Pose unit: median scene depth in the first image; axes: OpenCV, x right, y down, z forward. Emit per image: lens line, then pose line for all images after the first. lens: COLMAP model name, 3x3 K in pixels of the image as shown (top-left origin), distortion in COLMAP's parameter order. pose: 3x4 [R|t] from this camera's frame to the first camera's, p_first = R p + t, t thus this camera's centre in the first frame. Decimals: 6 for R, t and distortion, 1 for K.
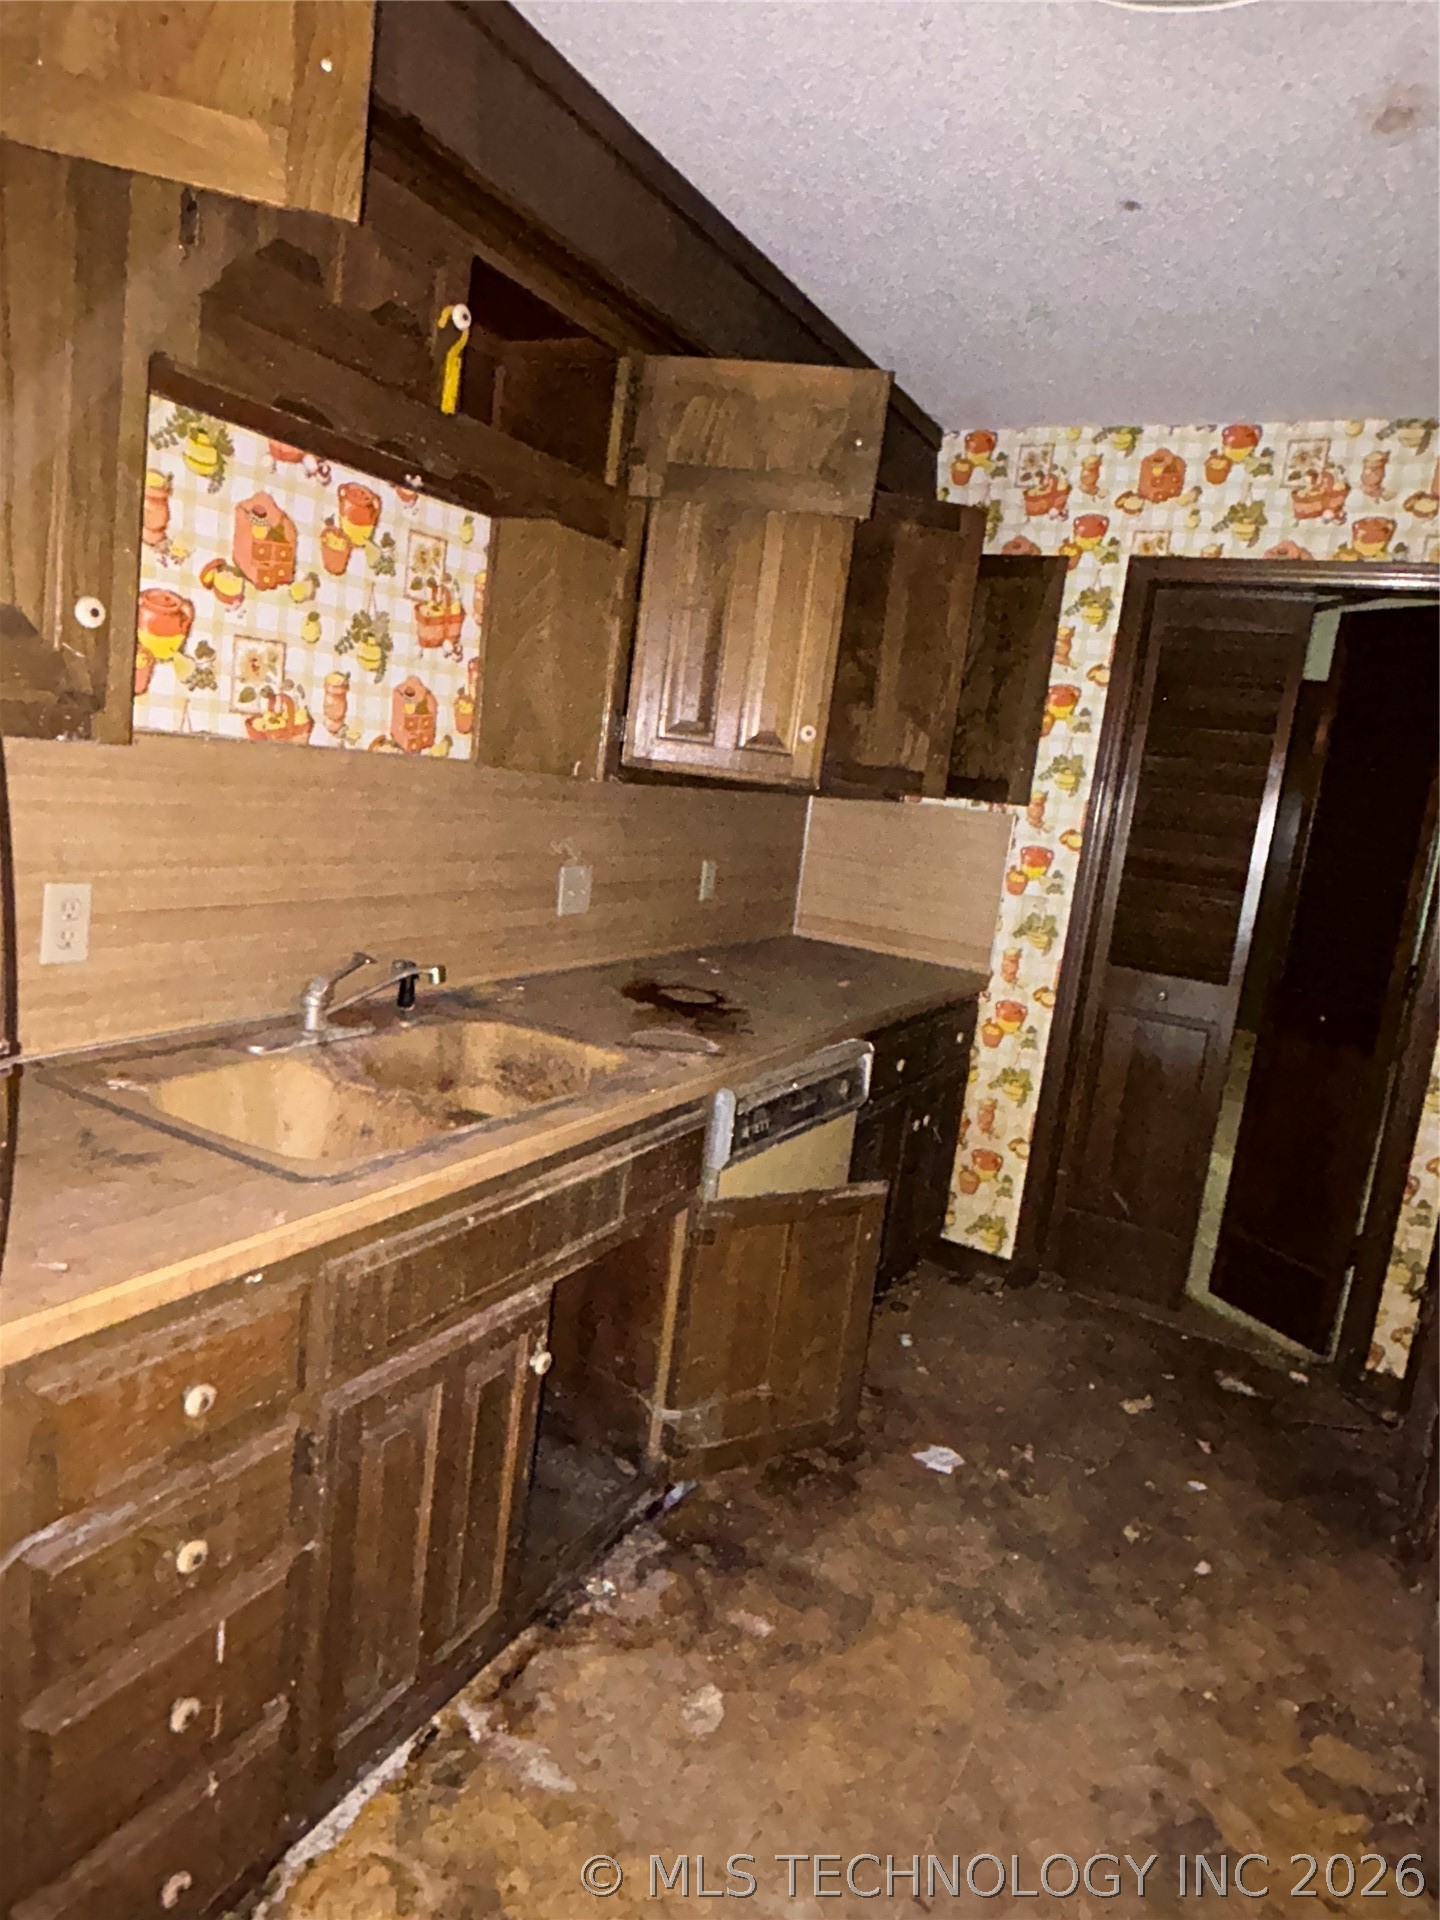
lens RADIAL K [[1165.8, 0, 717.5], [0, 1165.8, 945.5], [0, 0, 1]] dist [-0.011336, 0.000877]
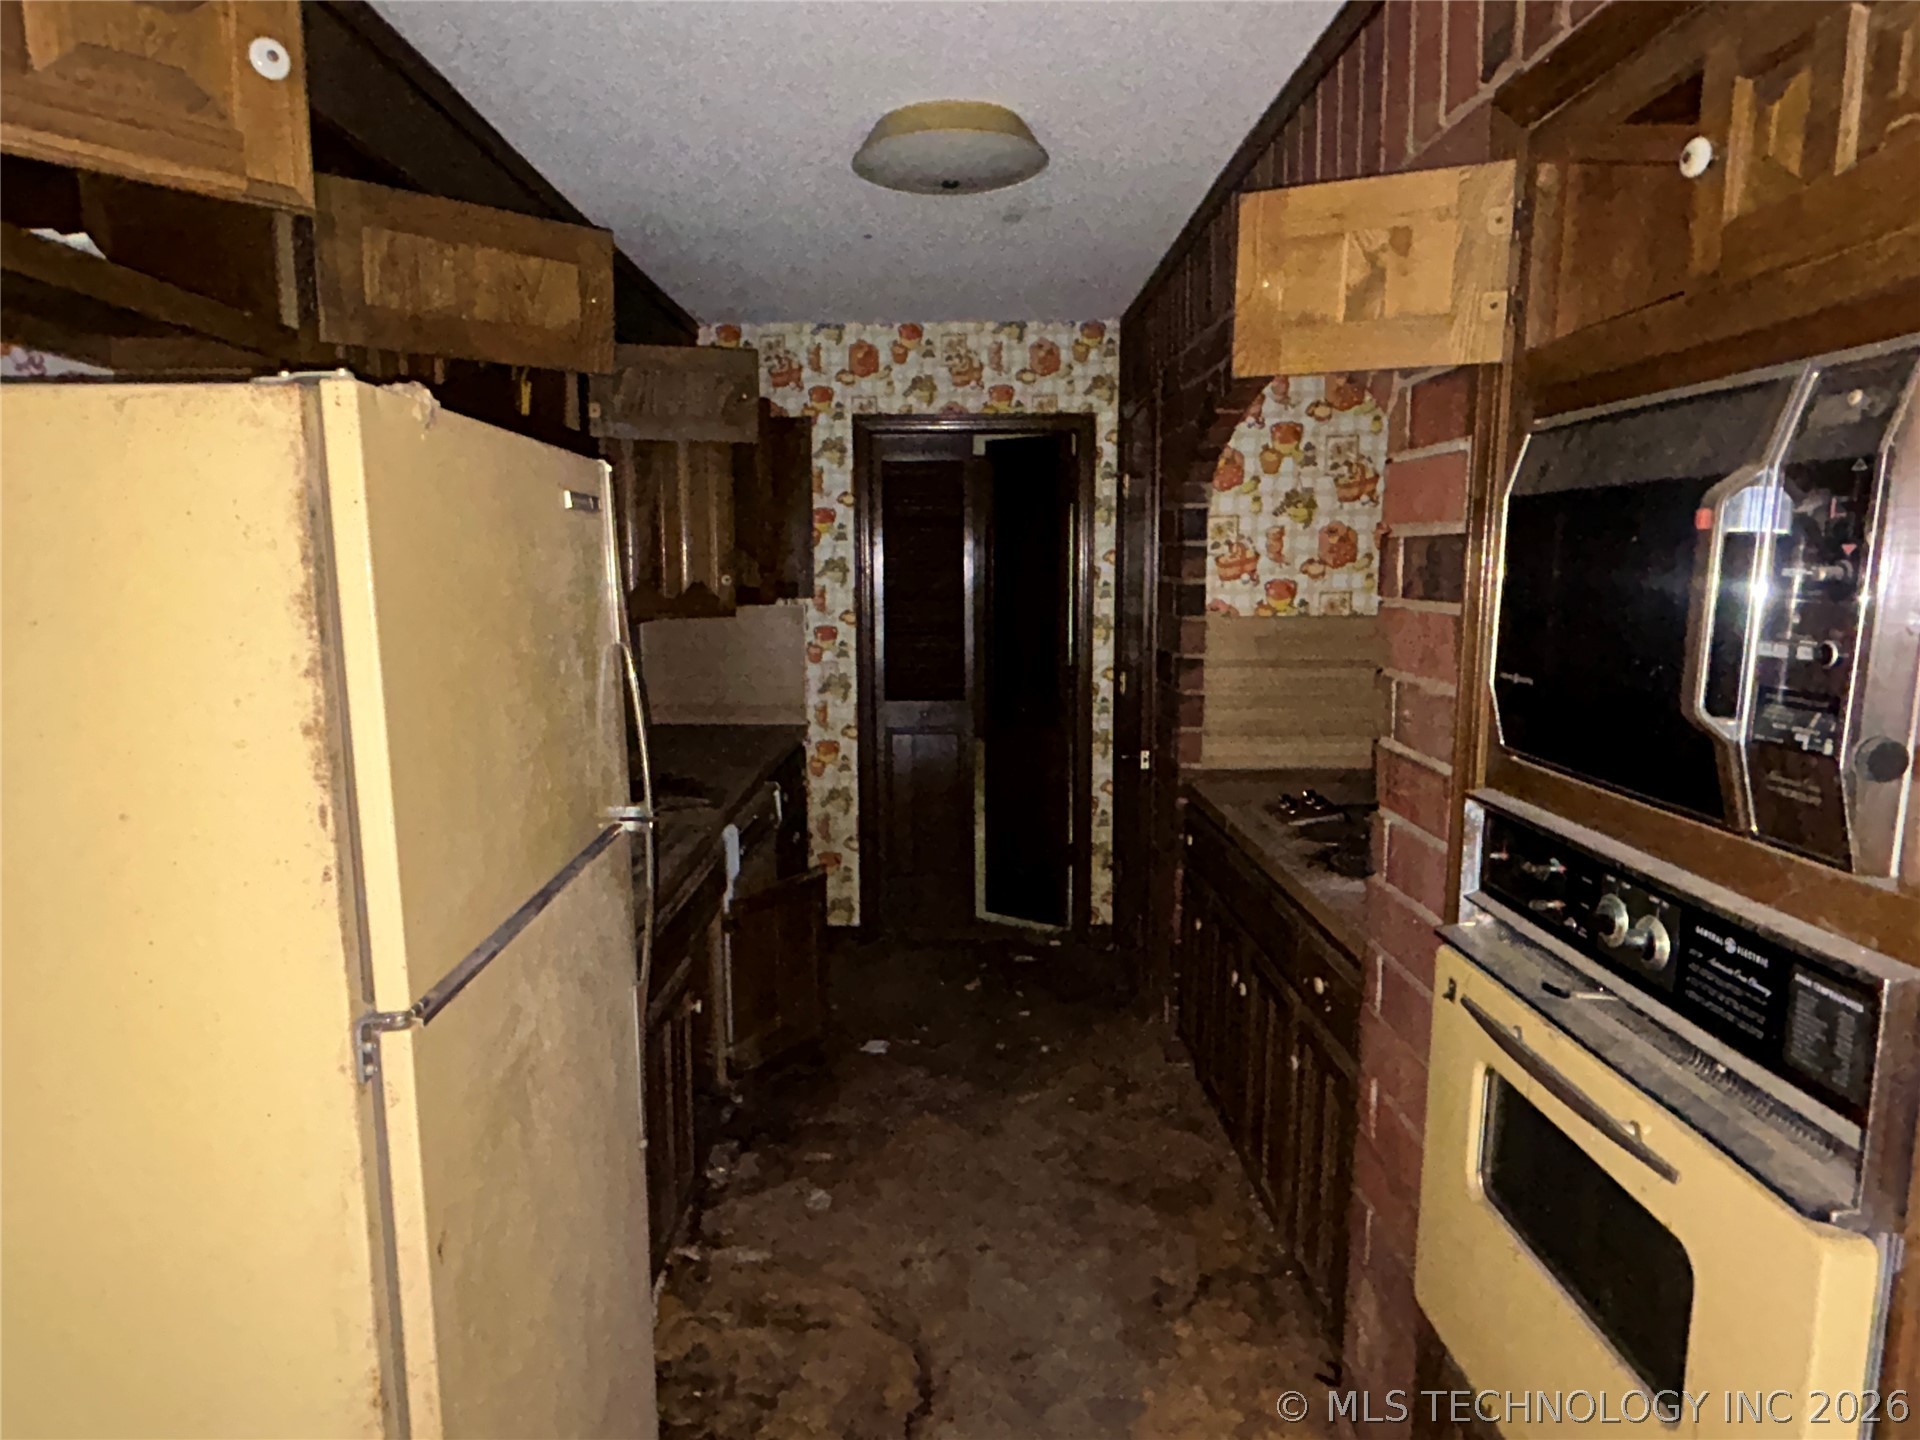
lens RADIAL K [[1165.8, 0, 960.0], [0, 1165.8, 720.0], [0, 0, 1]] dist [-0.011336, 0.000877]
pose [[0.863356, -0.187548, 0.468447, -0.274551], [0.184041, 0.981448, 0.053745, -0.021941], [-0.469836, 0.039813, 0.881856, -0.308485]]
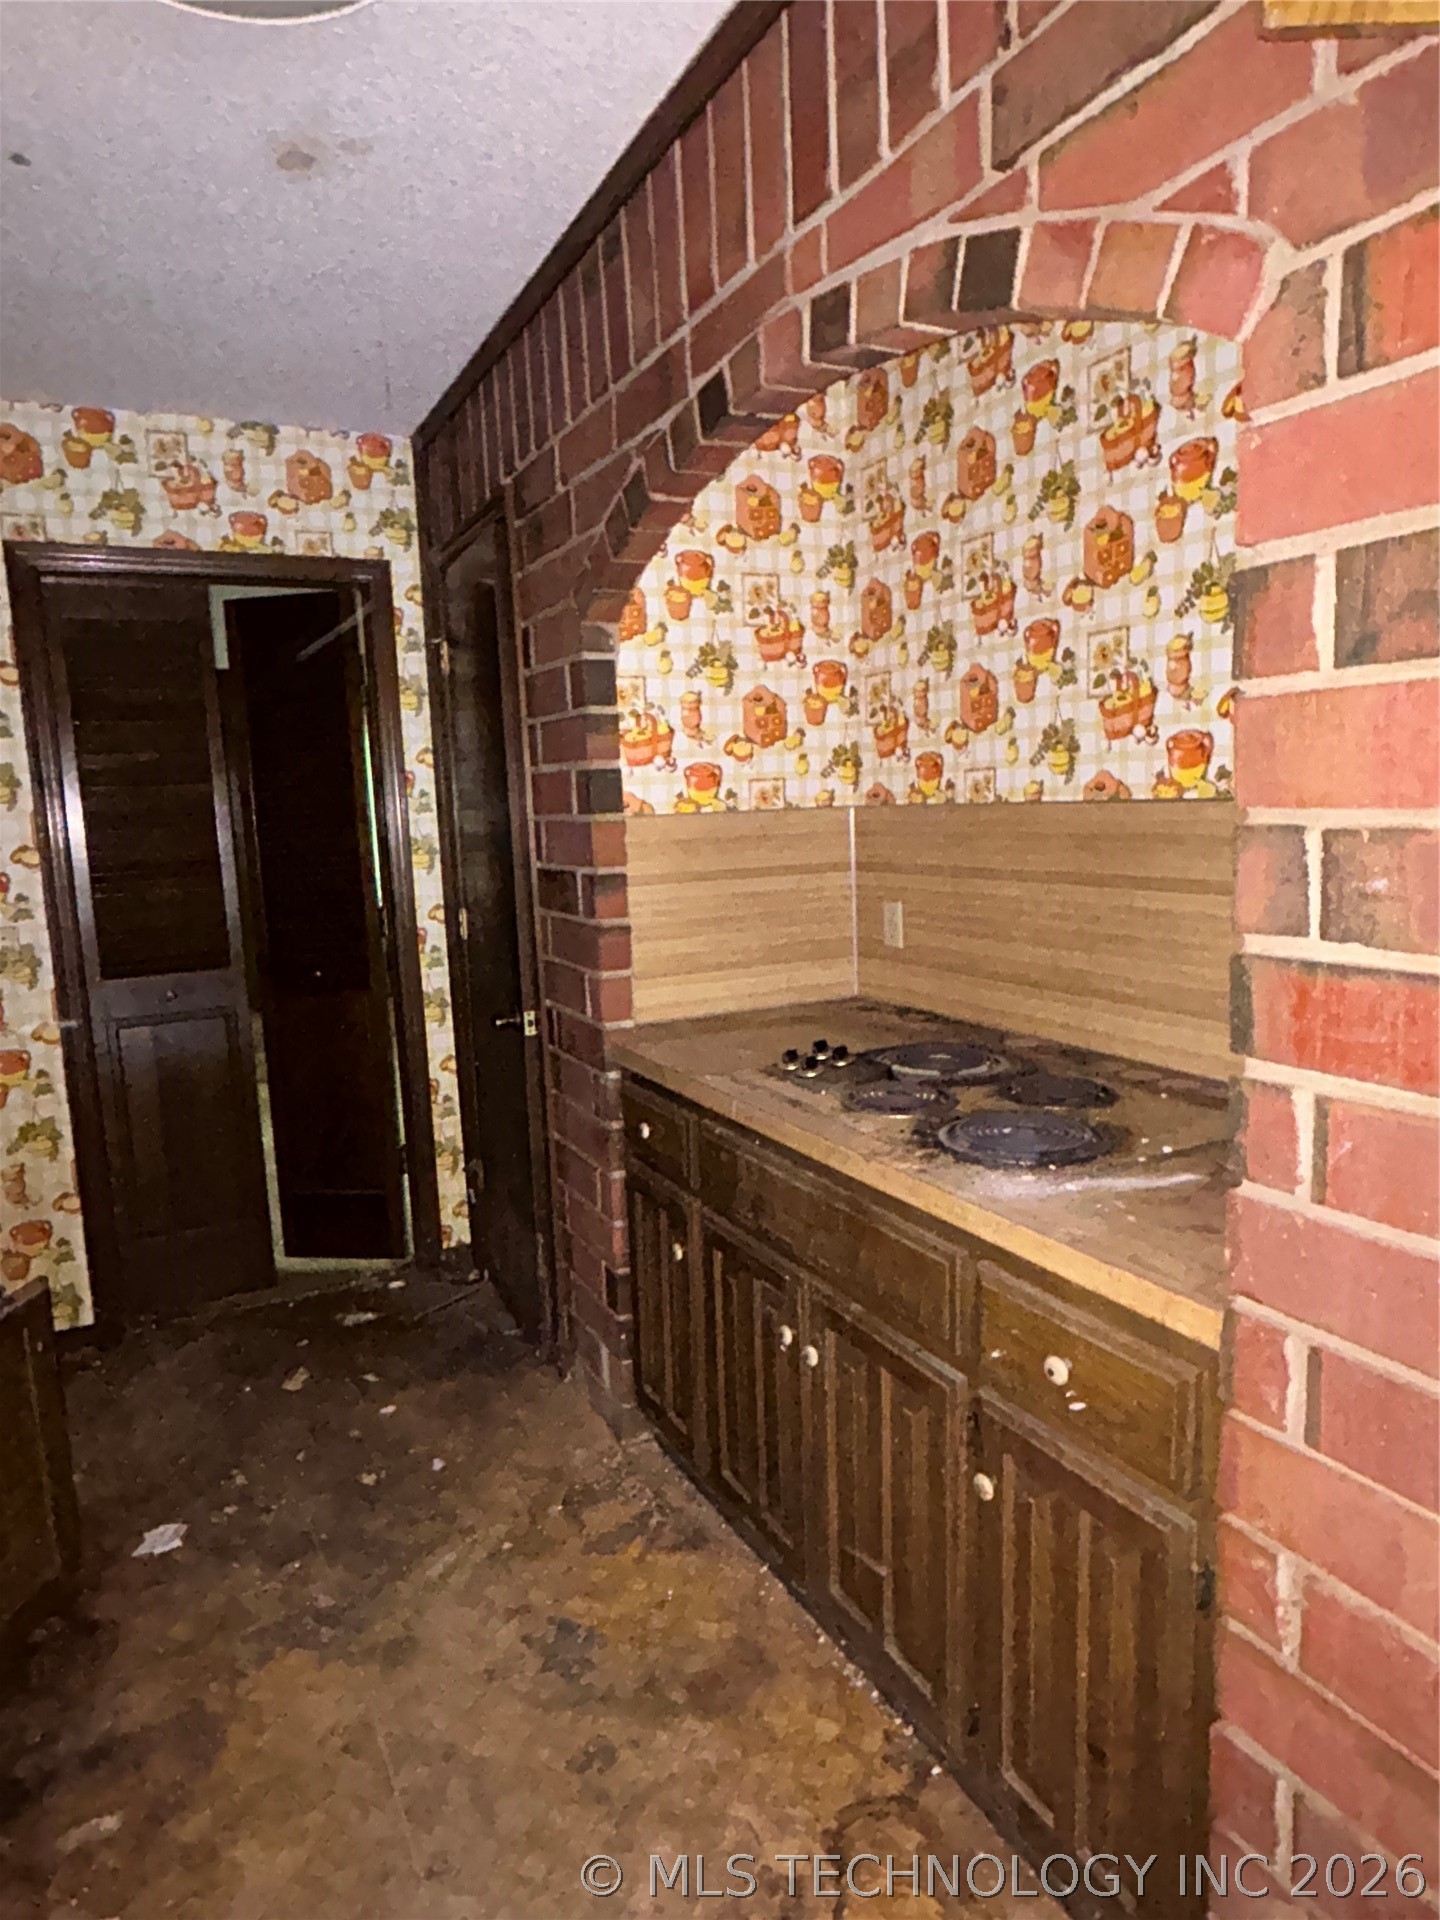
lens RADIAL K [[1168.6, 0, 731.3], [0, 1168.6, 953.1], [0, 0, 1]] dist [-0.000963, -0.002494]
pose [[0.541420, -0.249635, 0.802837, -0.153911], [0.235543, 0.961700, 0.140186, -0.019121], [-0.807083, 0.113203, 0.579484, 0.049194]]
